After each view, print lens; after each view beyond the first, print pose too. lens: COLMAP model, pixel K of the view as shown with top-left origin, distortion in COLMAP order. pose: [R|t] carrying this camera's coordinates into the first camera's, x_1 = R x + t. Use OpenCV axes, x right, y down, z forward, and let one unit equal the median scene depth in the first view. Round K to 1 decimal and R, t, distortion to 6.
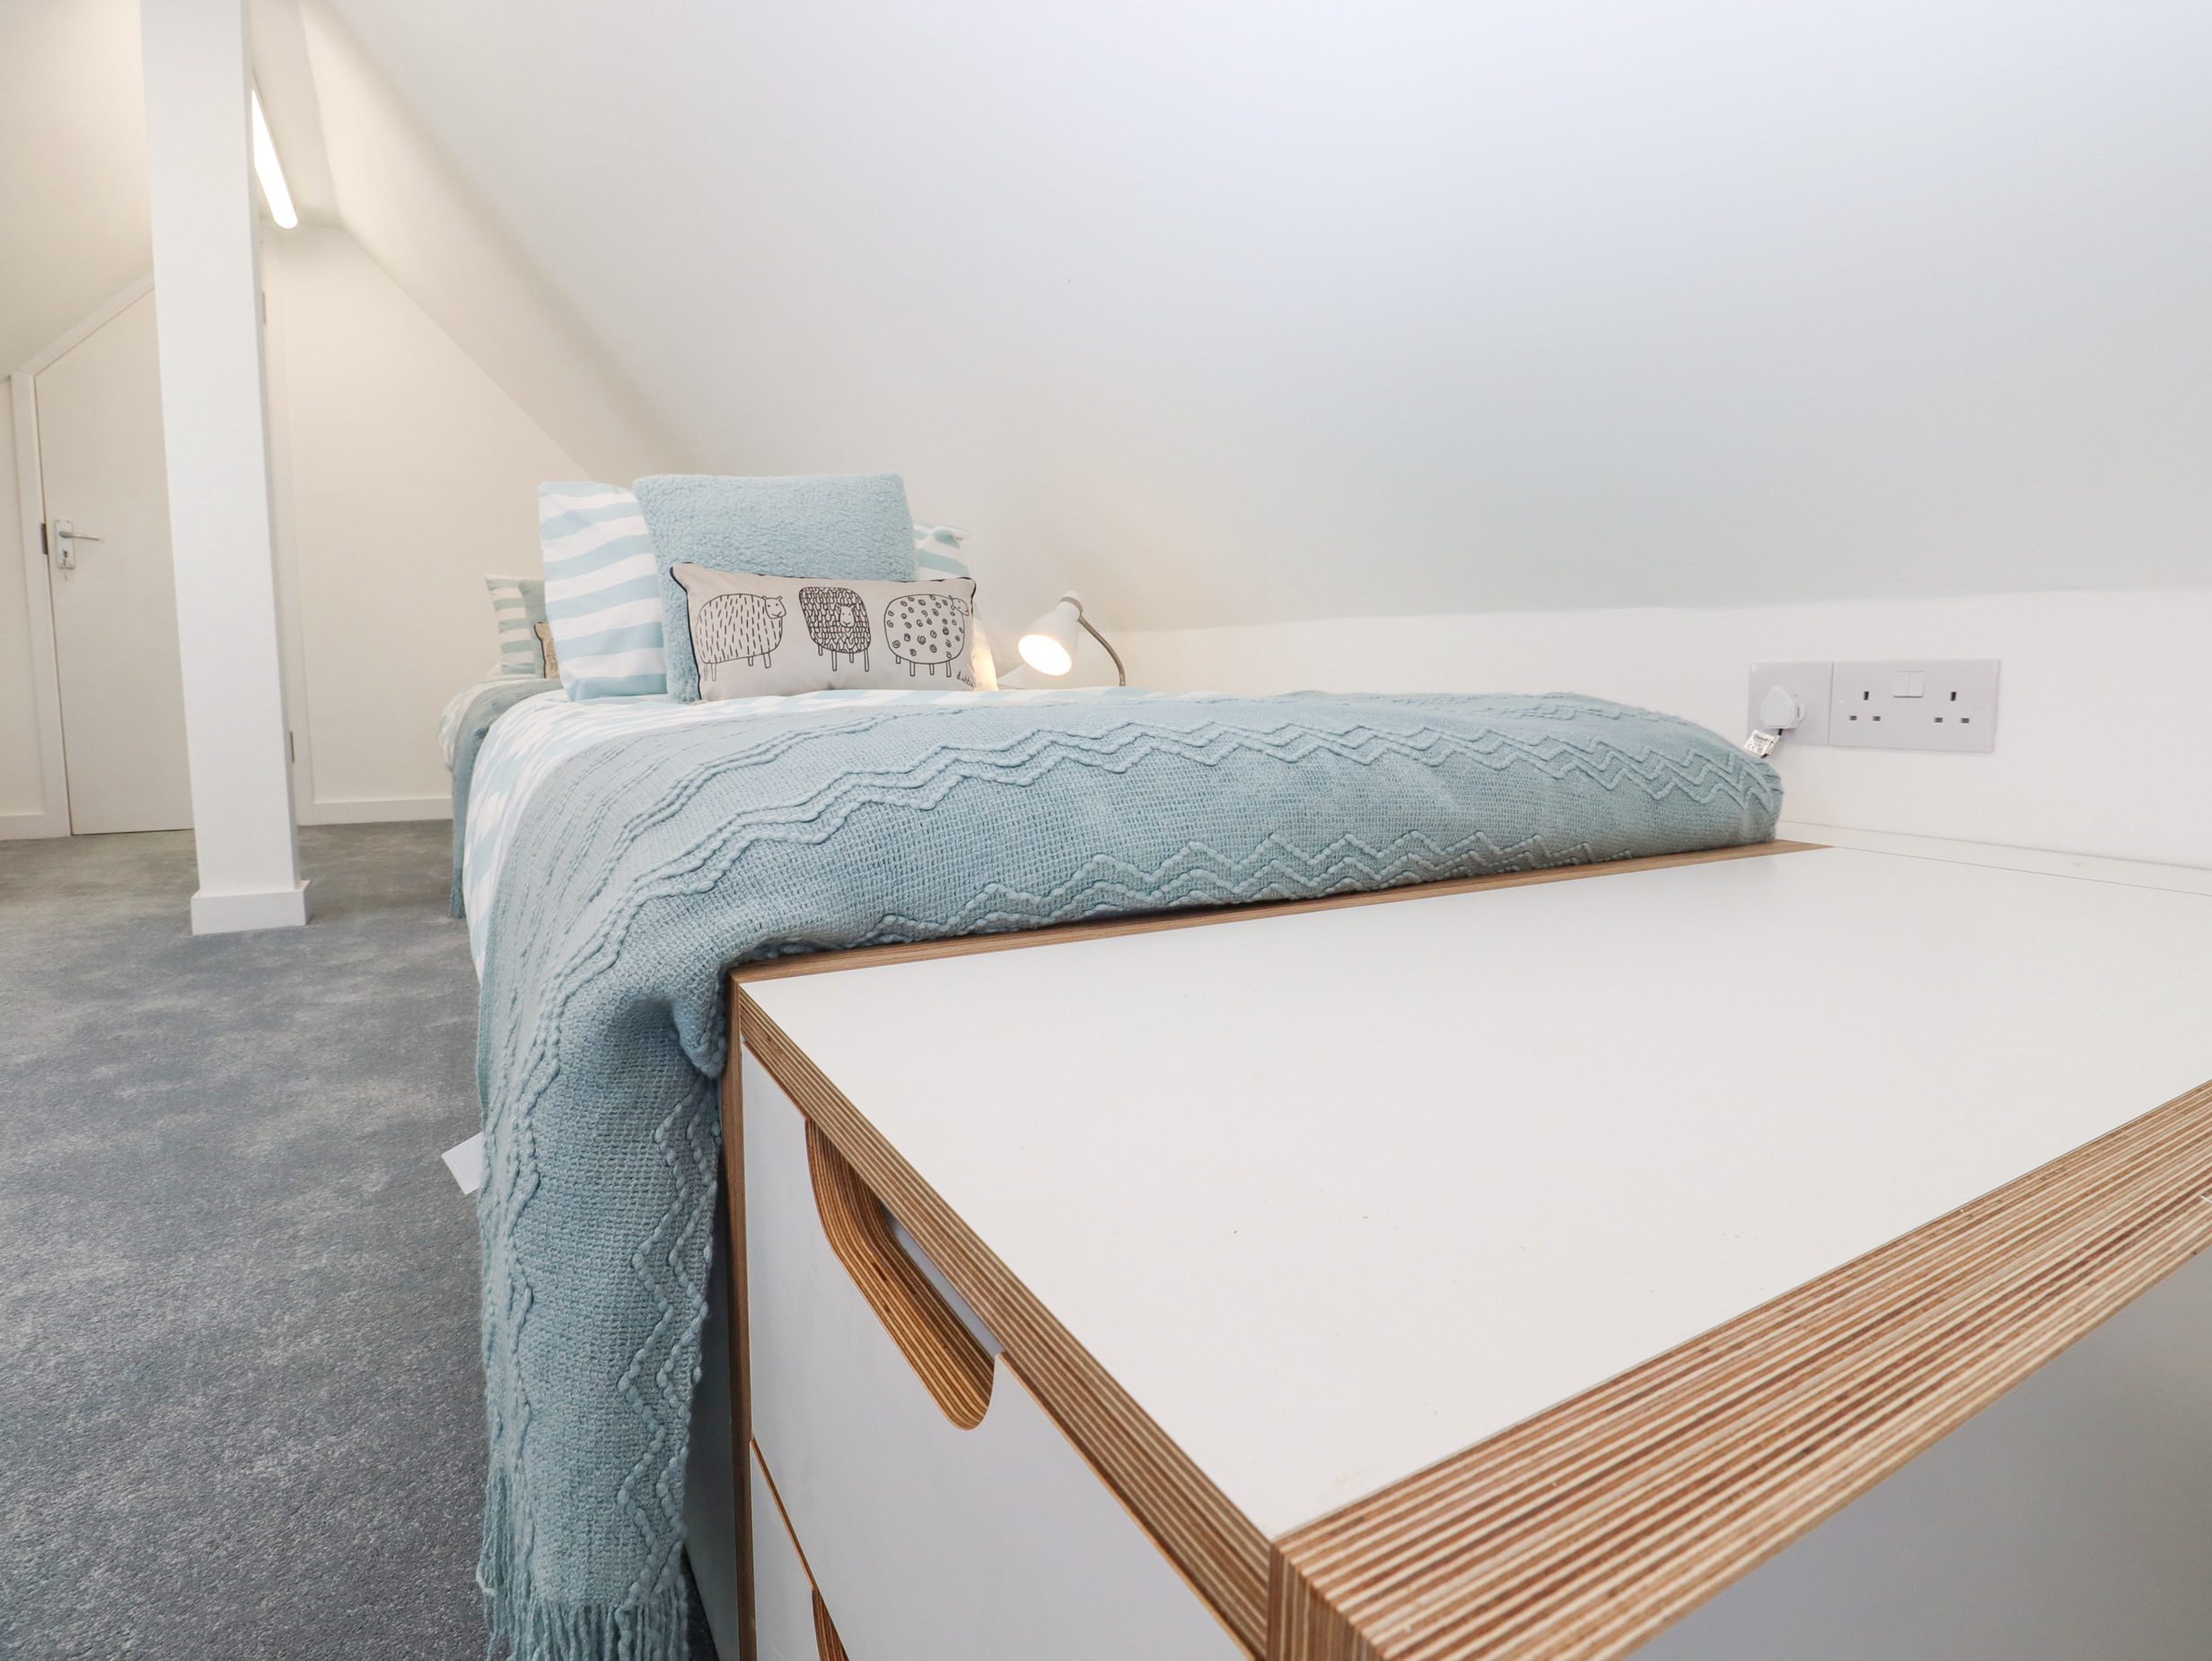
lens RADIAL K [[1156.7, 0, 1111.0], [0, 1156.7, 835.7], [0, 0, 1]] dist [-0.002208, -0.011161]
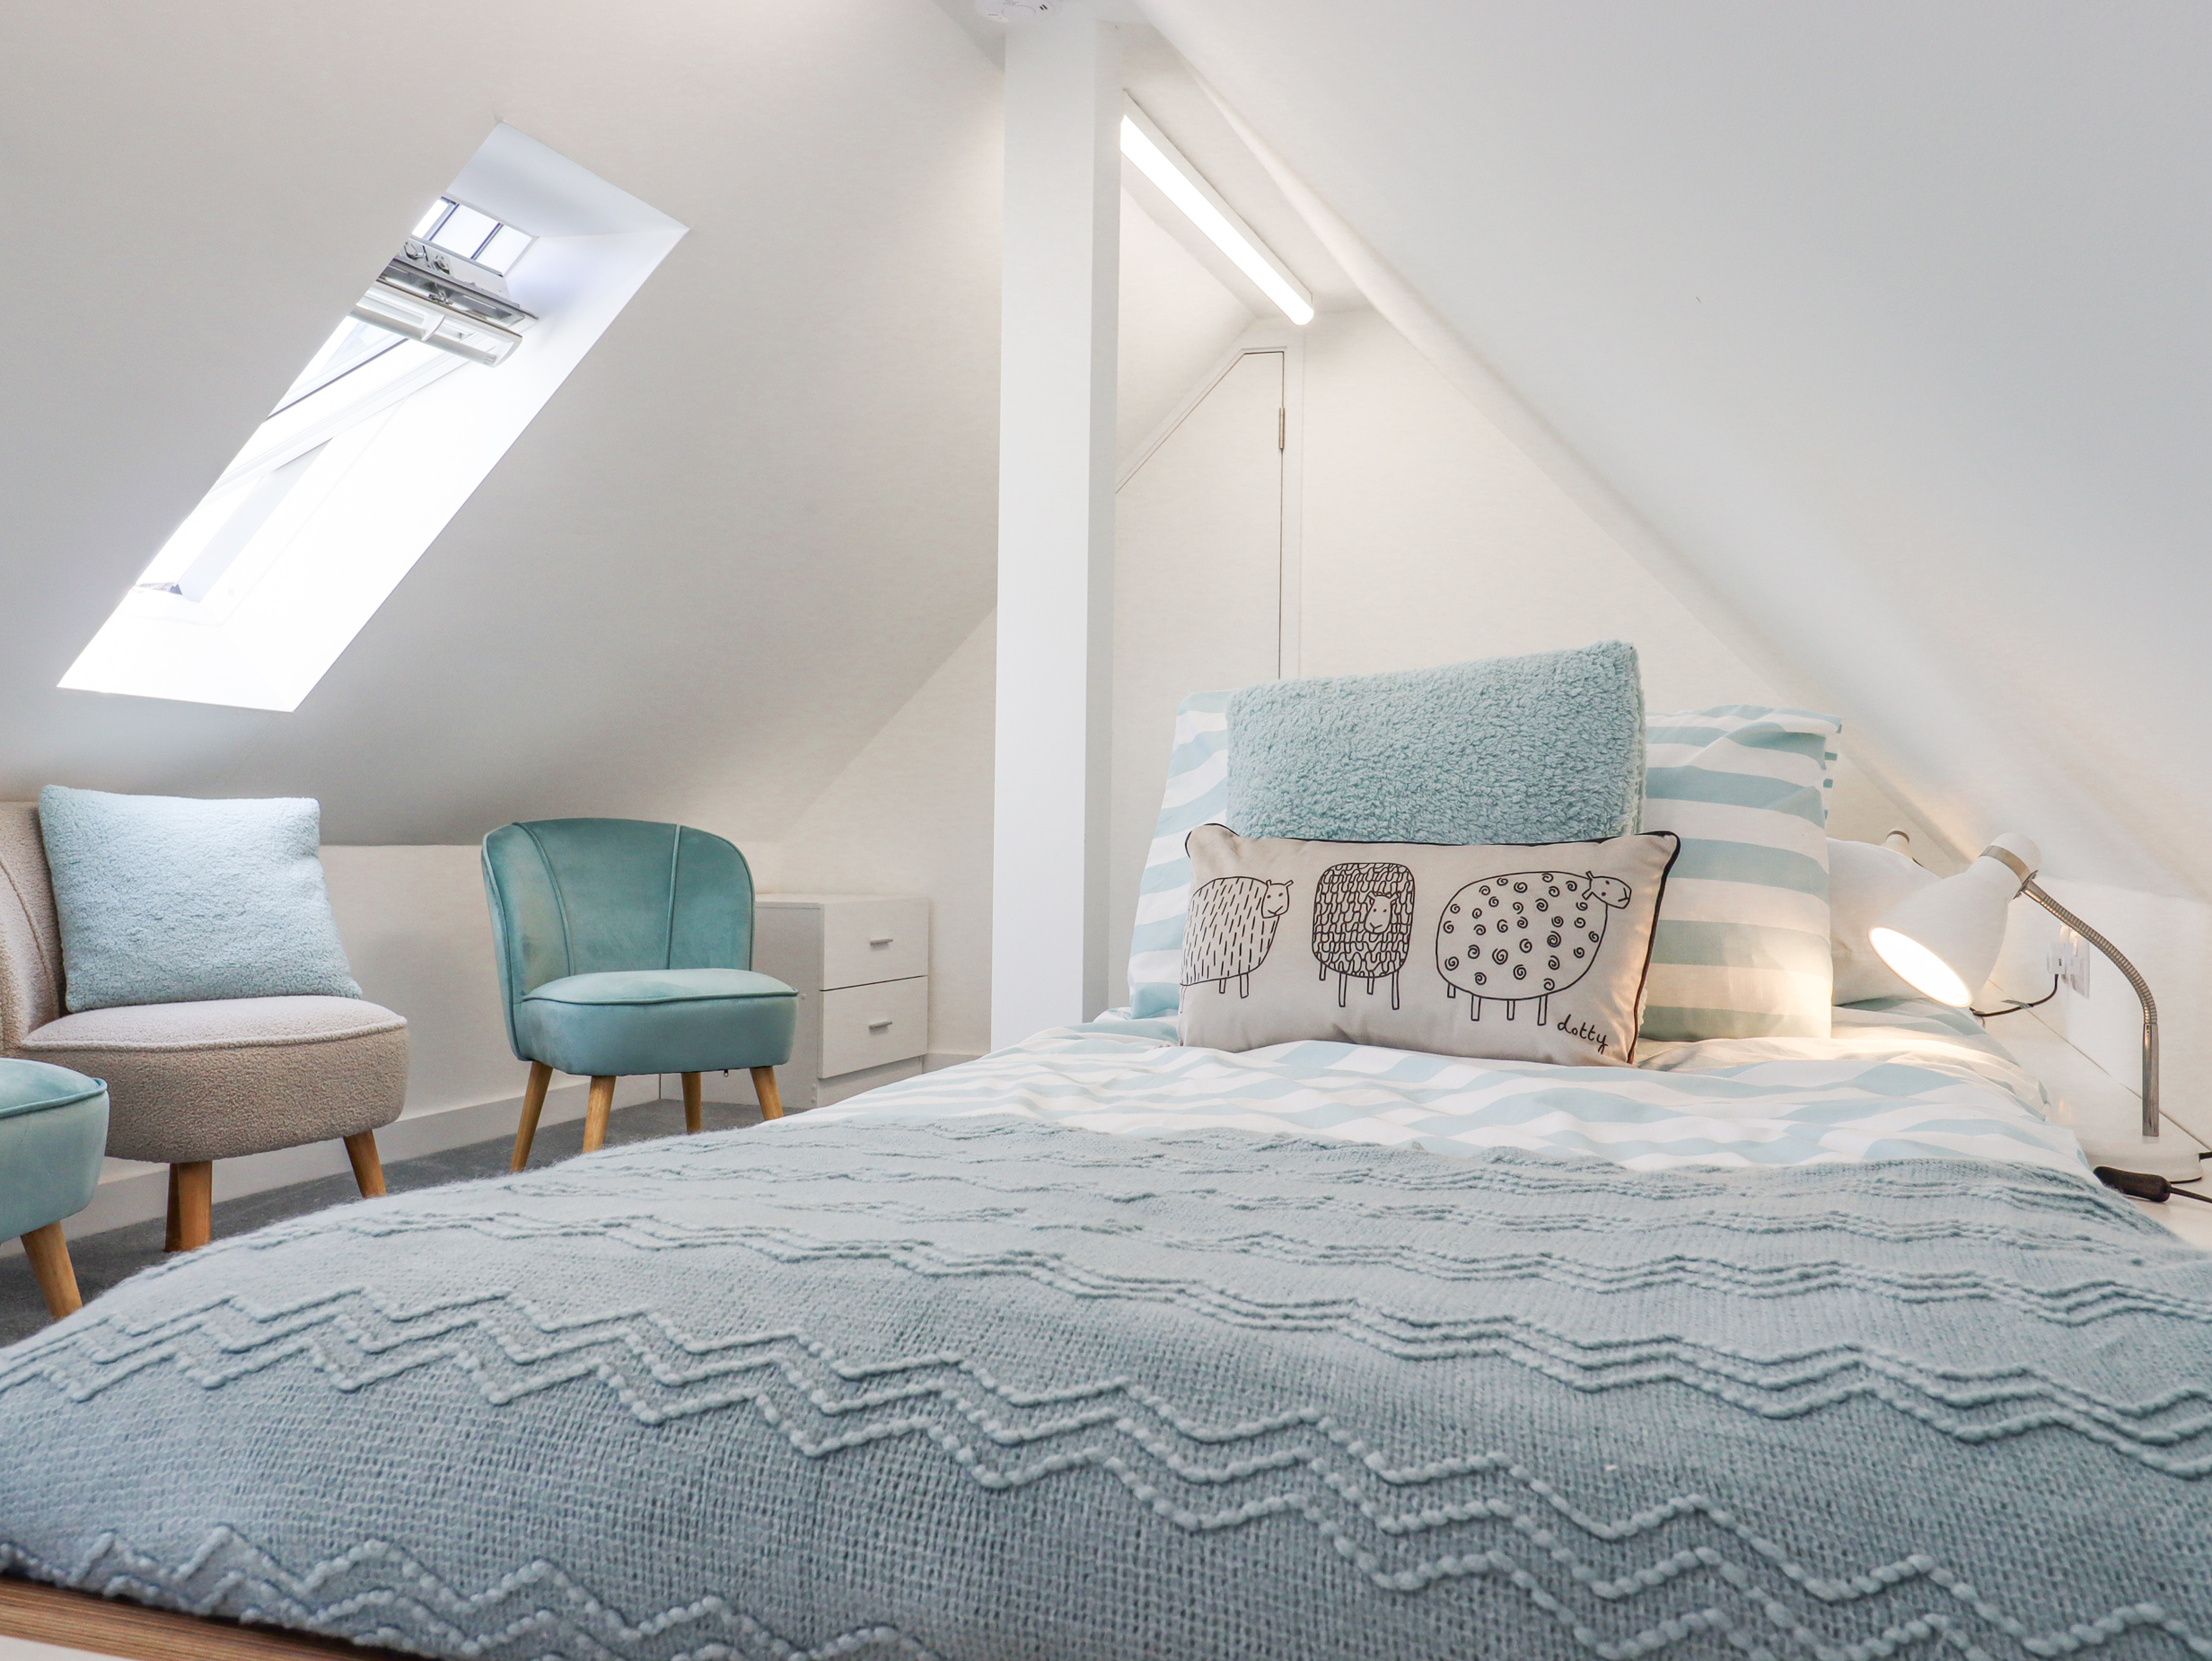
lens RADIAL K [[1941.7, 0, 1107.9], [0, 1941.7, 828.2], [0, 0, 1]] dist [0.007272, -0.023812]
pose [[0.632085, -0.003034, -0.774893, 0.445586], [-0.105539, 0.990337, -0.089966, -0.126501], [0.767678, 0.138648, 0.625658, 0.258996]]
